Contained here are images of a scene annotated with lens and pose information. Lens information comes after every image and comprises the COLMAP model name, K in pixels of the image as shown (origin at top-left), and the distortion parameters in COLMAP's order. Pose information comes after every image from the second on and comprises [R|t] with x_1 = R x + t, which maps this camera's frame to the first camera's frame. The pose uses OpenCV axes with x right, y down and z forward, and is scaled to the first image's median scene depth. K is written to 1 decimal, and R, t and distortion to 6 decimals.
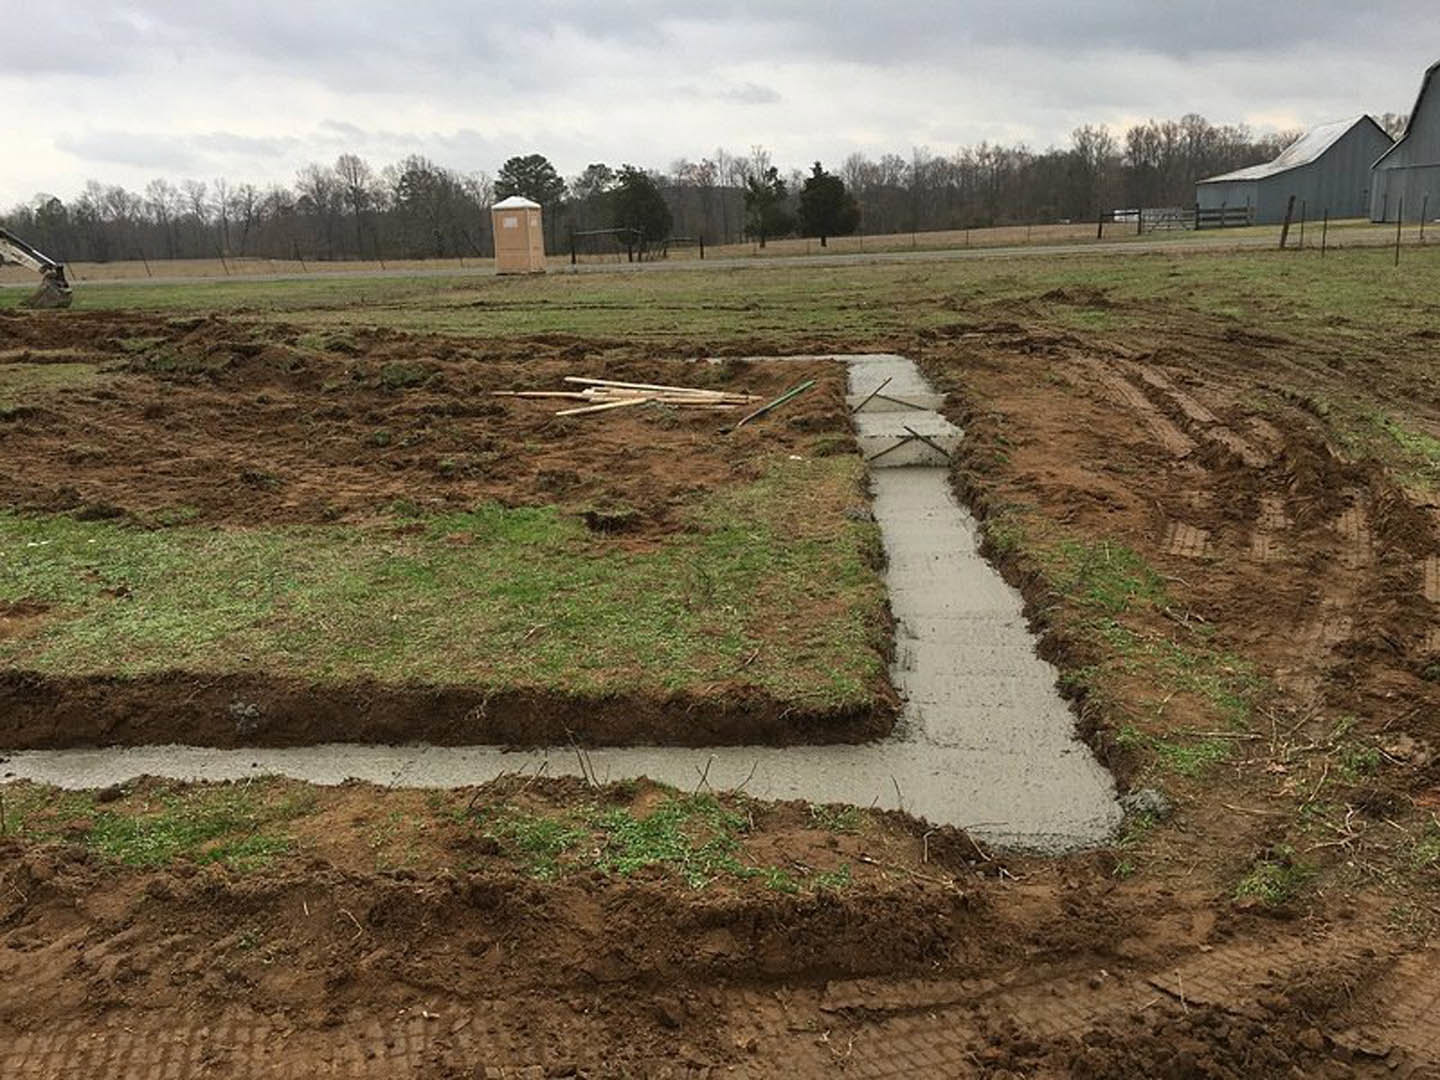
lens RADIAL K [[1246.7, 0, 720.0], [0, 1246.7, 540.0], [0, 0, 1]] dist [0.096913, -0.143236]
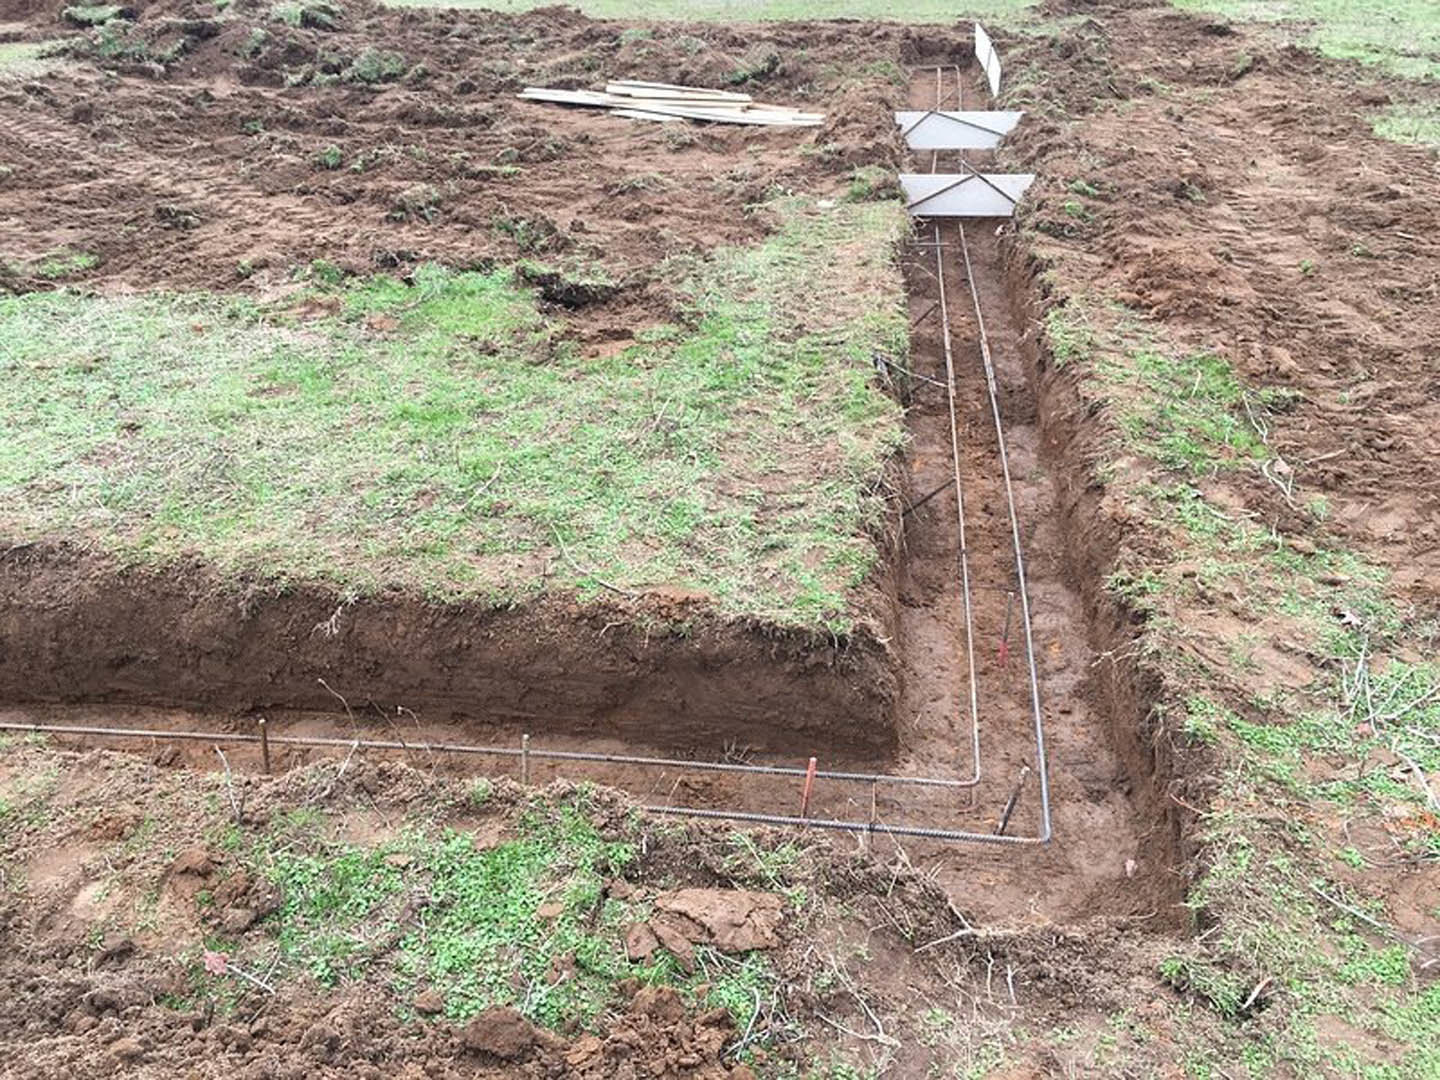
lens RADIAL K [[1246.7, 0, 720.0], [0, 1246.7, 540.0], [0, 0, 1]] dist [0.096913, -0.143236]
pose [[0.998315, 0.035060, -0.046239, 0.037723], [-0.022578, 0.968733, 0.247077, -0.051119], [0.053455, -0.245616, 0.967892, 0.144392]]
